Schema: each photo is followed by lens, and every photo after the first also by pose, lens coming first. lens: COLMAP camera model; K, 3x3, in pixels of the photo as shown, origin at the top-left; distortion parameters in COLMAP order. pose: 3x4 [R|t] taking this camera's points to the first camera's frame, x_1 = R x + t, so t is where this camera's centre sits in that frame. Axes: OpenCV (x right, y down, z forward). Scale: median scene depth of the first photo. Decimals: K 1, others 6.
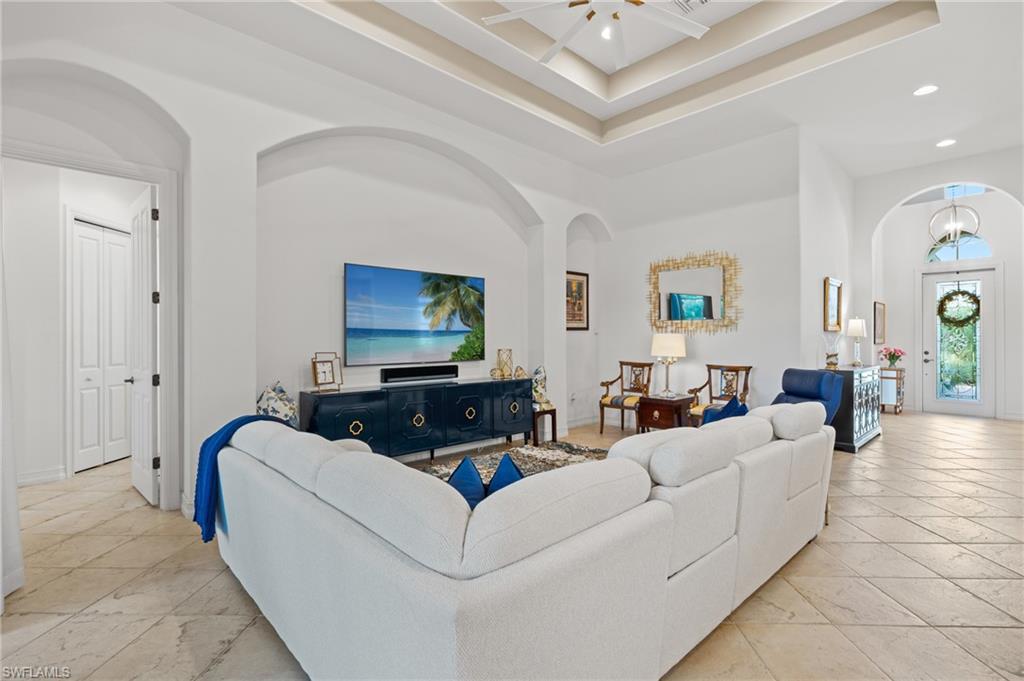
lens RADIAL K [[476.0, 0, 512.0], [0, 476.0, 340.5], [0, 0, 1]] dist [-0.012473, 0.000035]
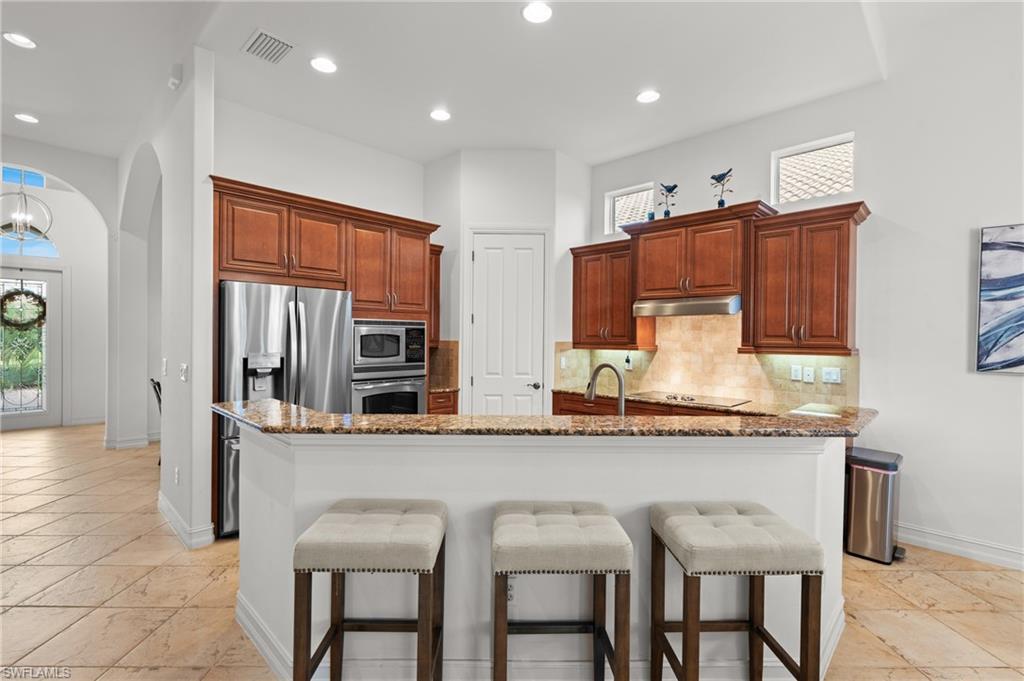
lens RADIAL K [[467.8, 0, 509.7], [0, 467.8, 339.9], [0, 0, 1]] dist [-0.000920, 0.000192]
pose [[-0.036388, -0.003512, 0.999332, 0.045362], [-0.002296, 0.999991, 0.003431, -0.024048], [-0.999335, -0.002169, -0.036396, 0.156003]]
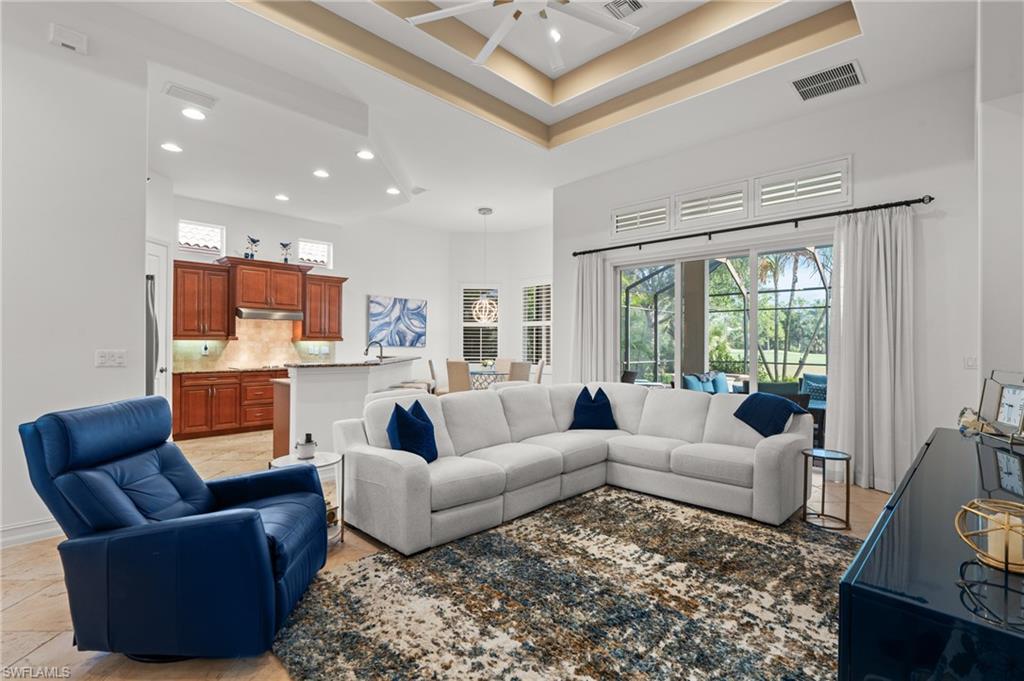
lens RADIAL K [[467.8, 0, 509.7], [0, 467.8, 339.9], [0, 0, 1]] dist [-0.000920, 0.000192]
pose [[-0.999241, -0.004733, -0.038672, 0.160236], [-0.004751, 0.999989, 0.000385, -0.009723], [0.038670, 0.000568, -0.999252, 1.093849]]
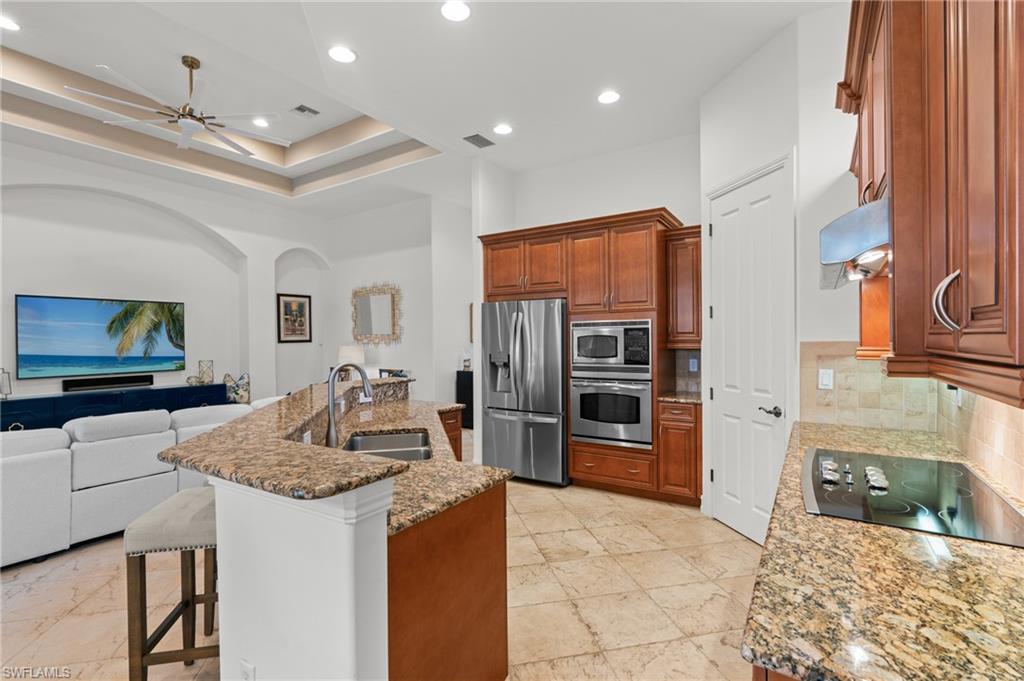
lens RADIAL K [[467.8, 0, 509.7], [0, 467.8, 339.9], [0, 0, 1]] dist [-0.000920, 0.000192]
pose [[0.971595, -0.010228, 0.236430, 0.450523], [0.011188, 0.999934, -0.002720, -0.022172], [-0.236387, 0.005288, 0.971645, -0.348167]]
